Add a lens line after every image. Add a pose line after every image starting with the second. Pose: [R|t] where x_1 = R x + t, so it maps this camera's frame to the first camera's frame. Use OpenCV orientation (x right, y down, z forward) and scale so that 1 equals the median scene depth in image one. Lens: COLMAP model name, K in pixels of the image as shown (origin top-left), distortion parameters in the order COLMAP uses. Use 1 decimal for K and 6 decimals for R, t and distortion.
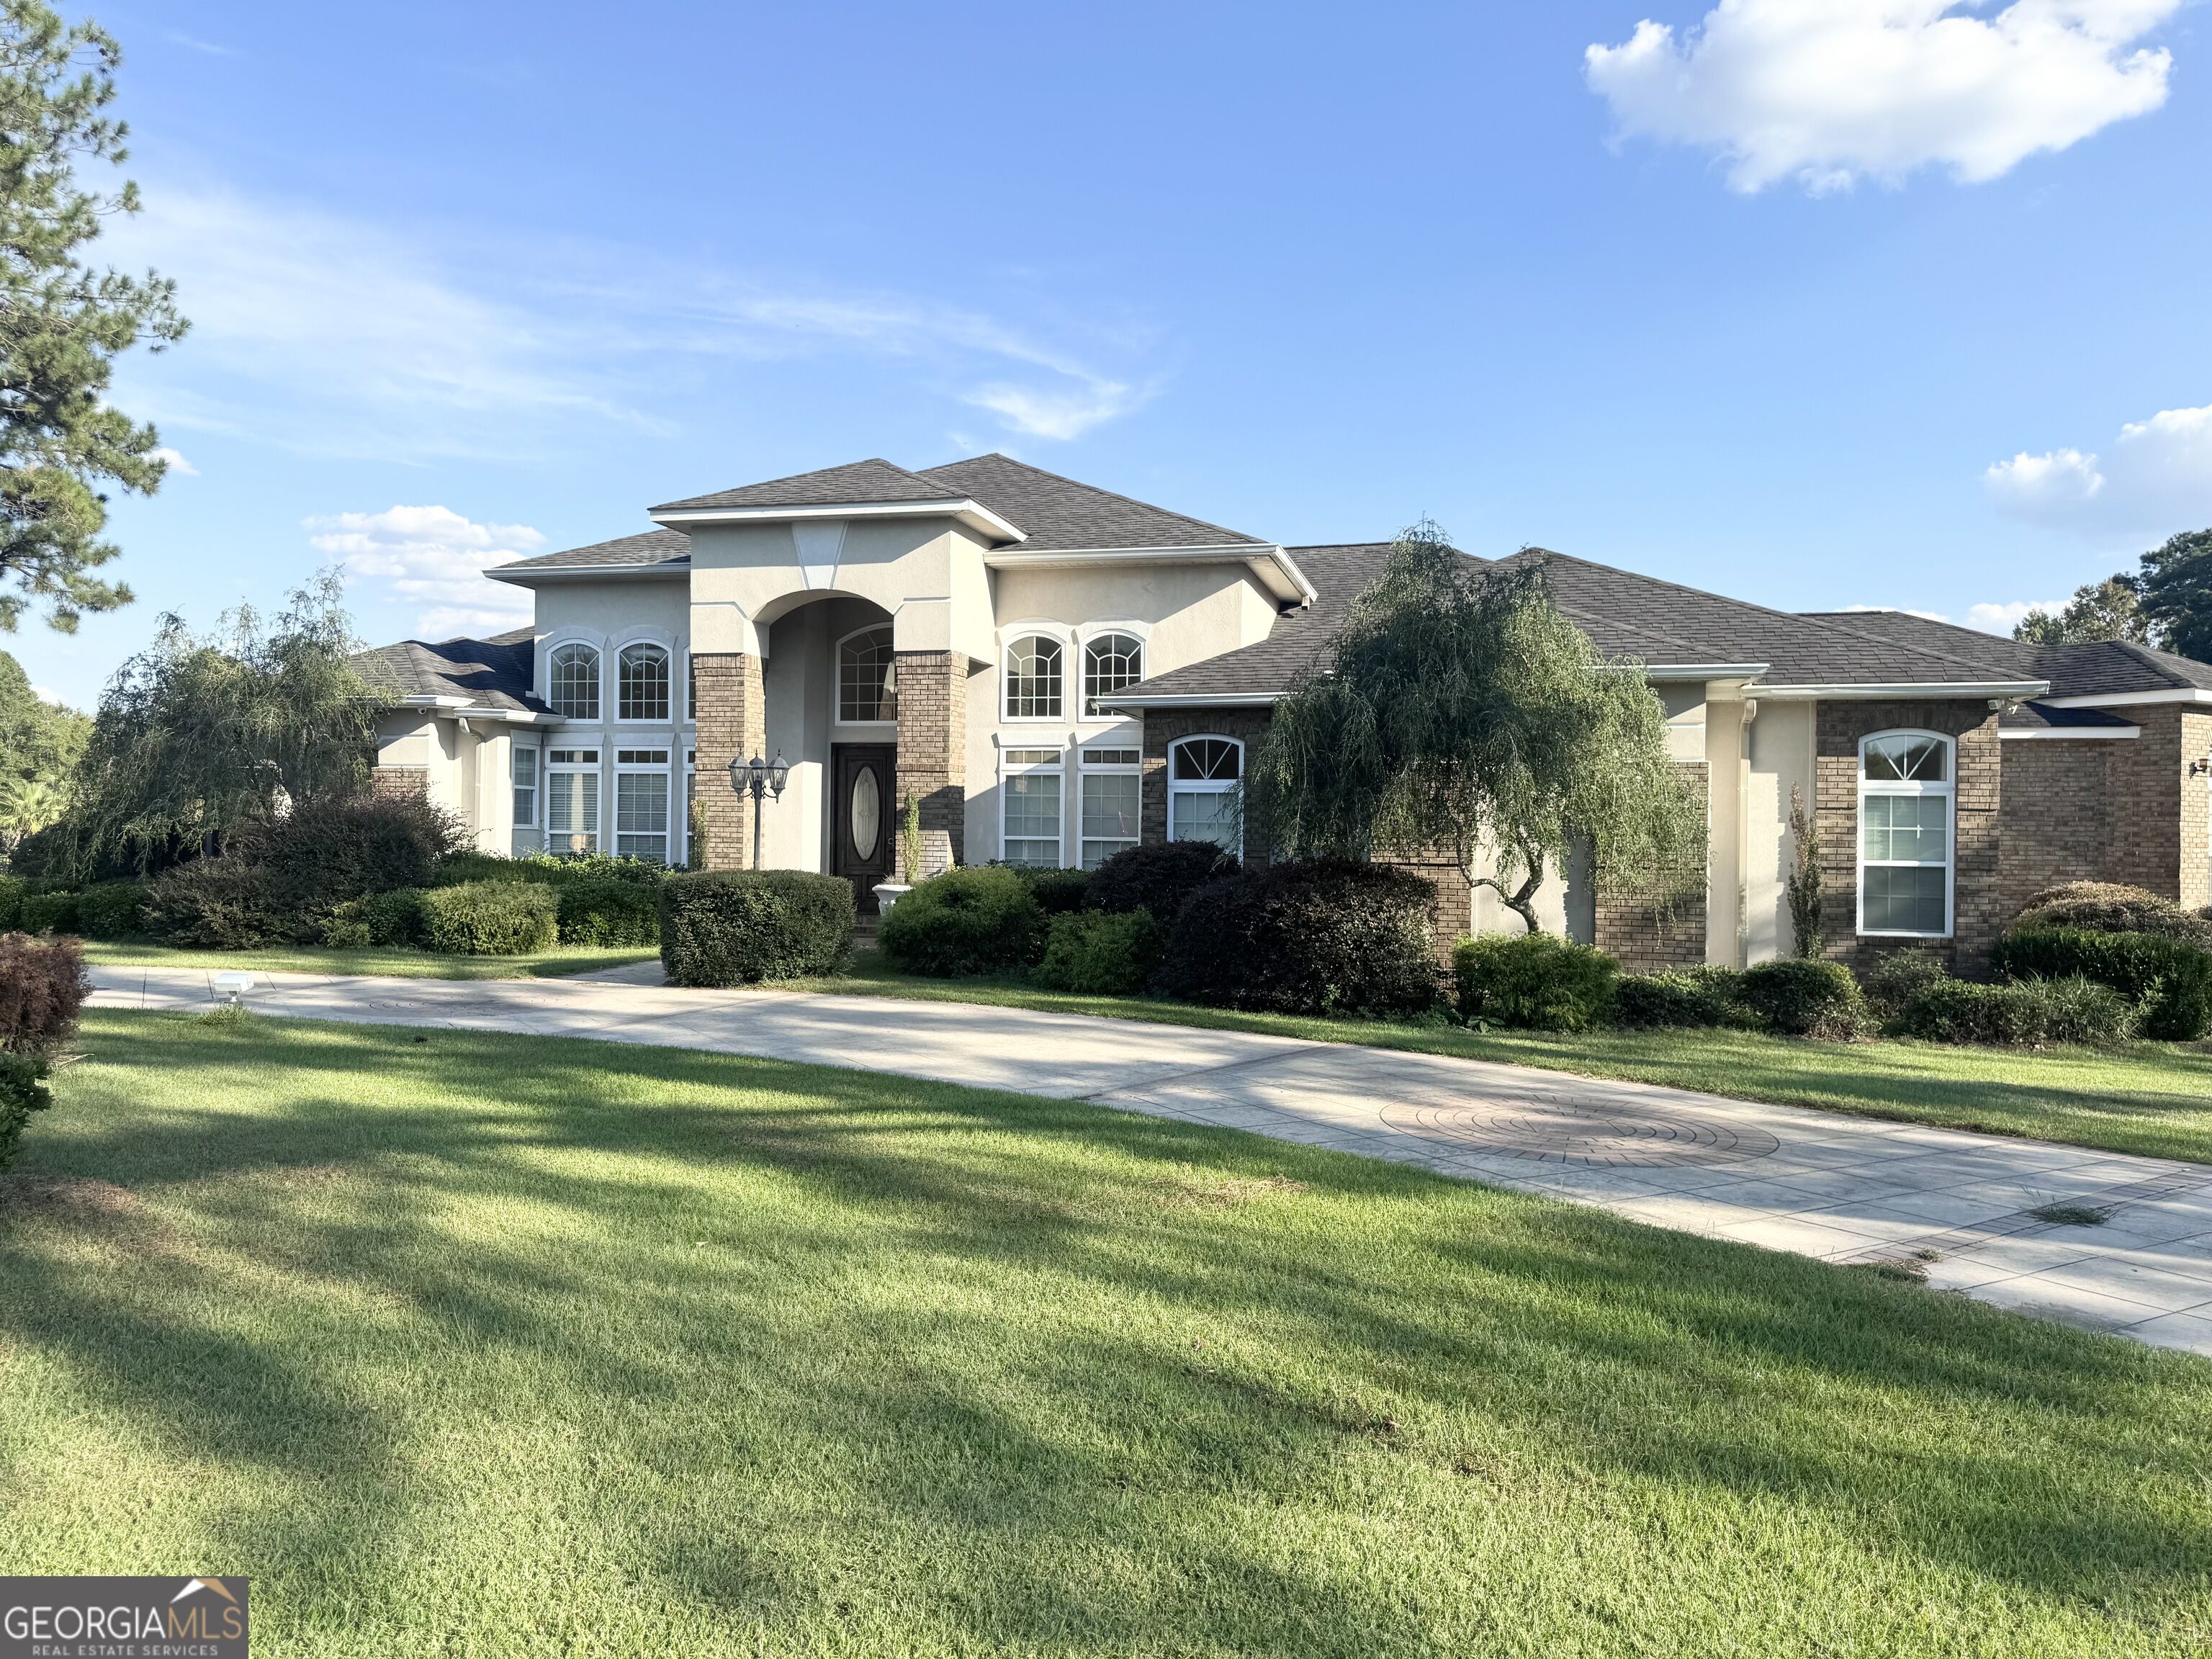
lens RADIAL K [[1524.0, 0, 1106.0], [0, 1524.0, 829.5], [0, 0, 1]] dist [0.129120, -0.191255]
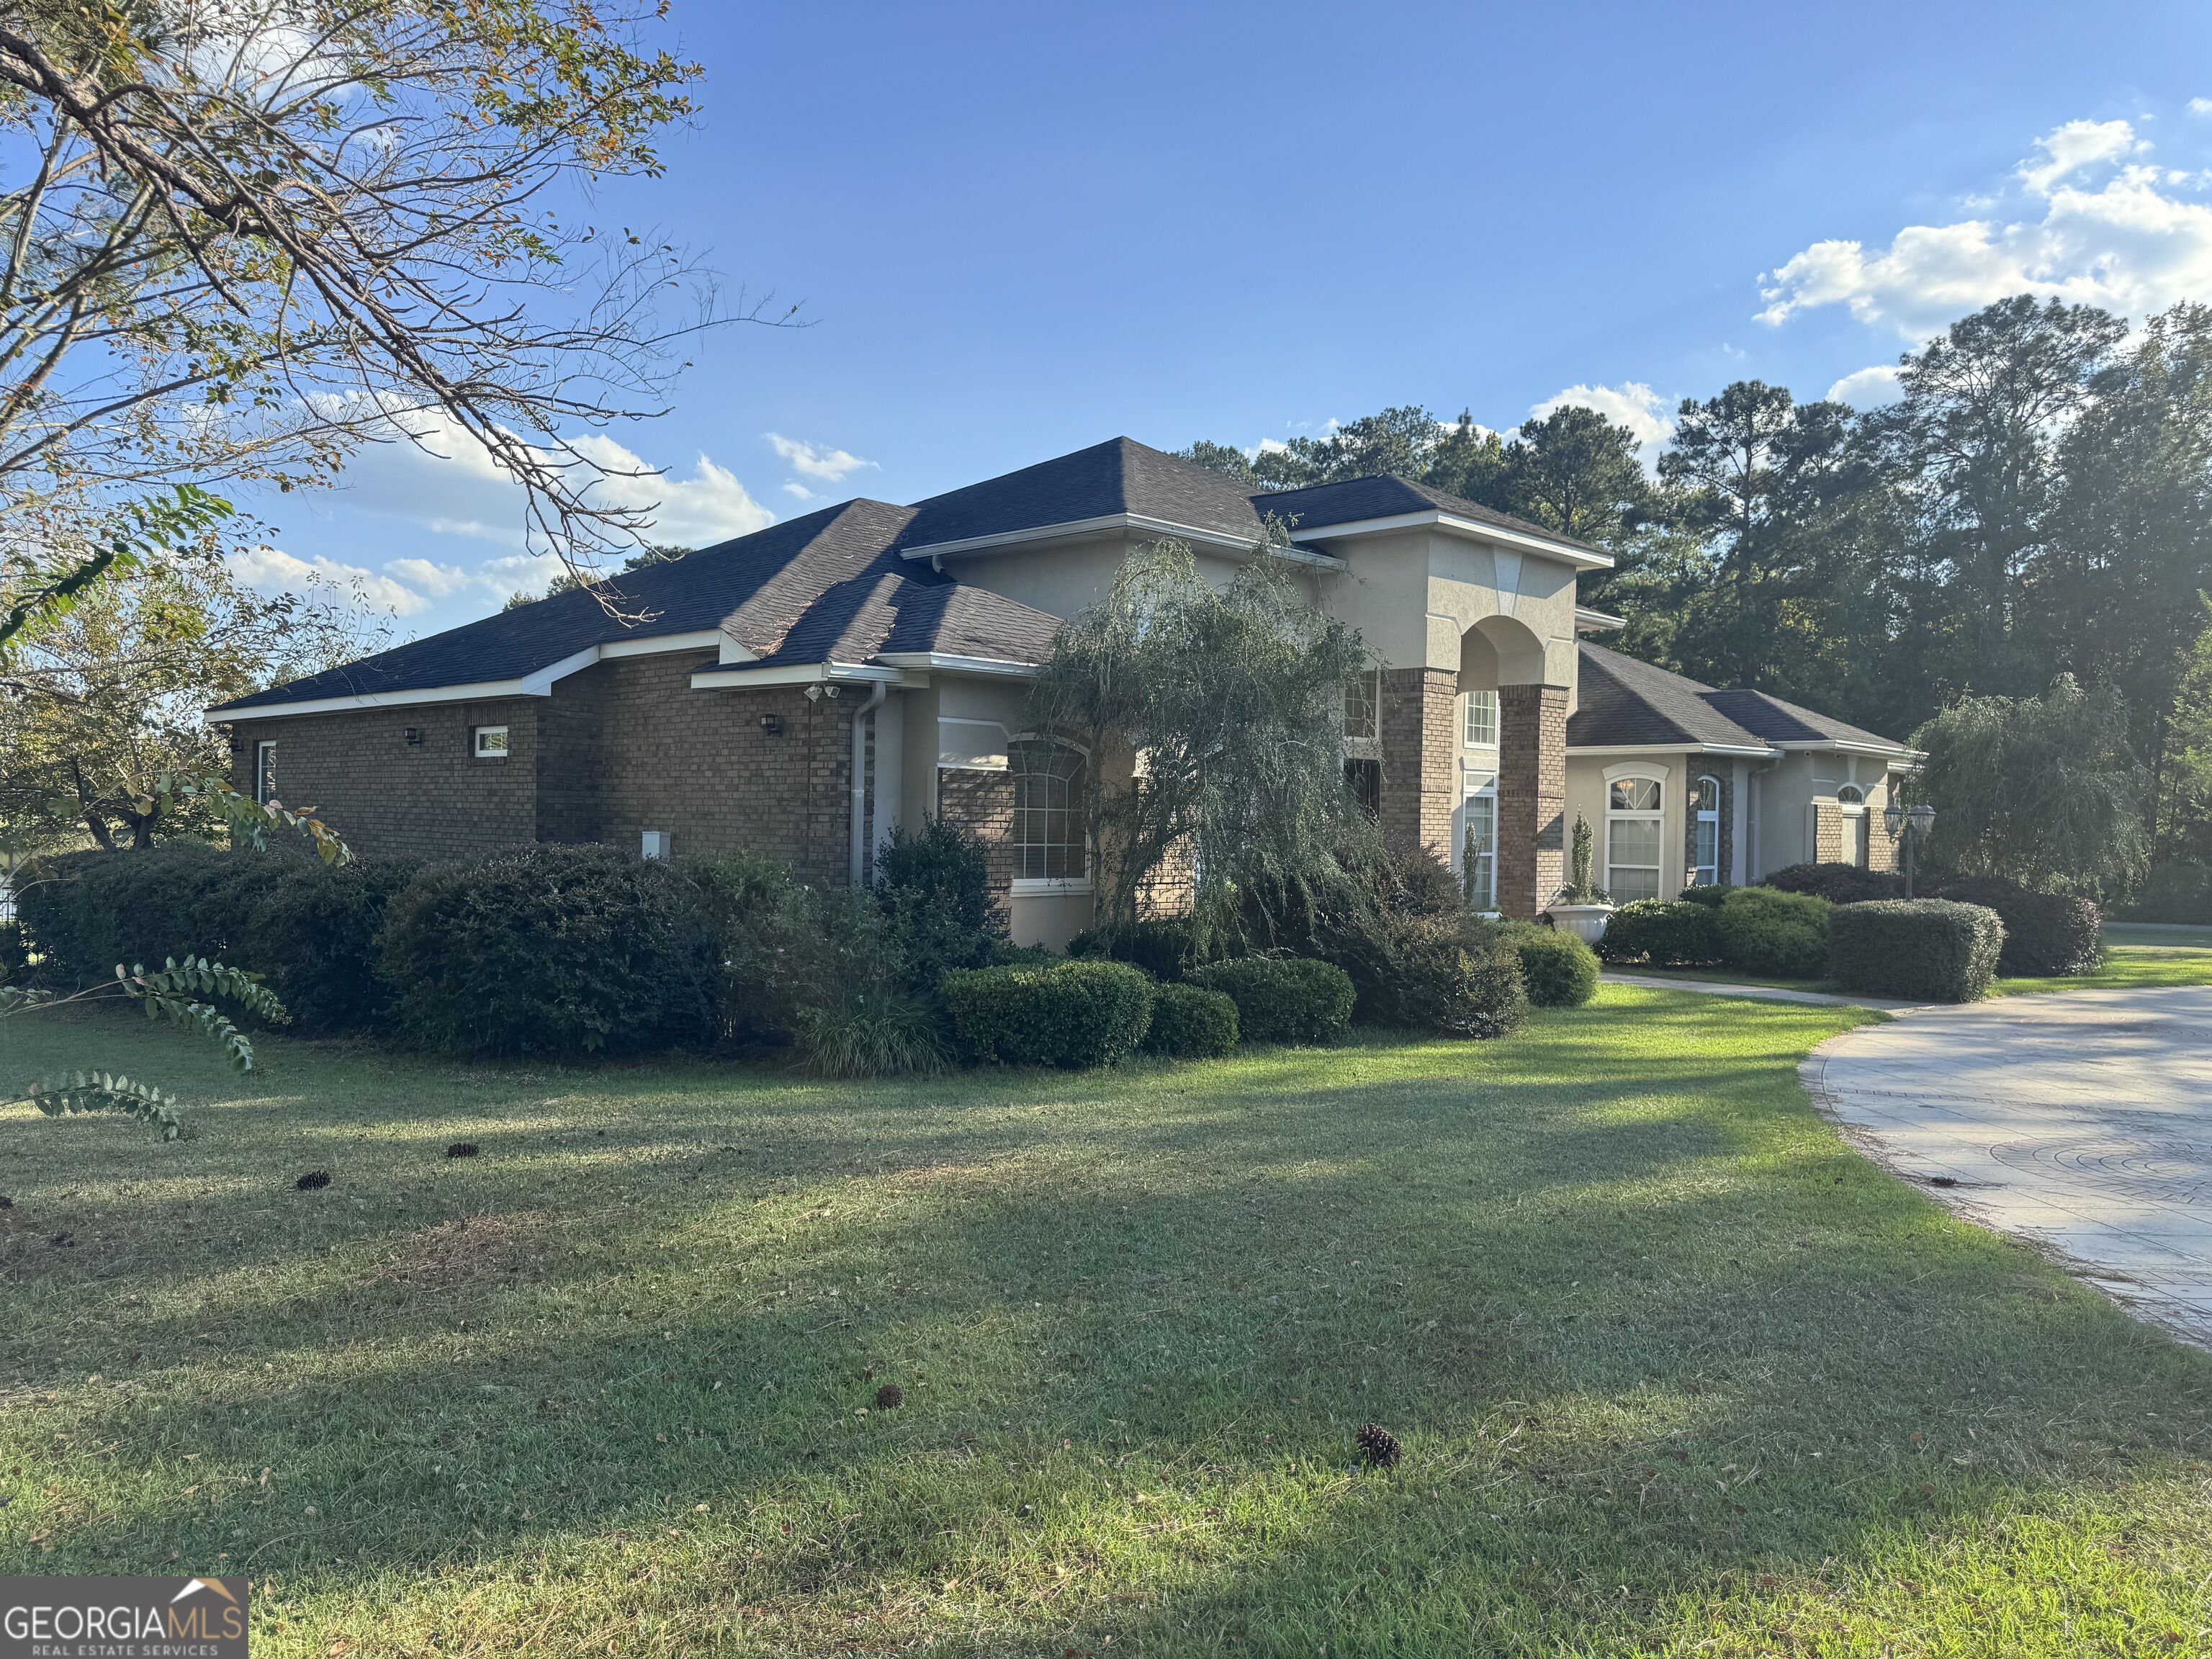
lens RADIAL K [[1524.0, 0, 1106.0], [0, 1524.0, 829.5], [0, 0, 1]] dist [0.129120, -0.191255]
pose [[0.537534, 0.001593, 0.843241, -1.095553], [-0.010237, 0.999937, 0.004636, -0.015492], [-0.843180, -0.011125, 0.537516, 0.627273]]
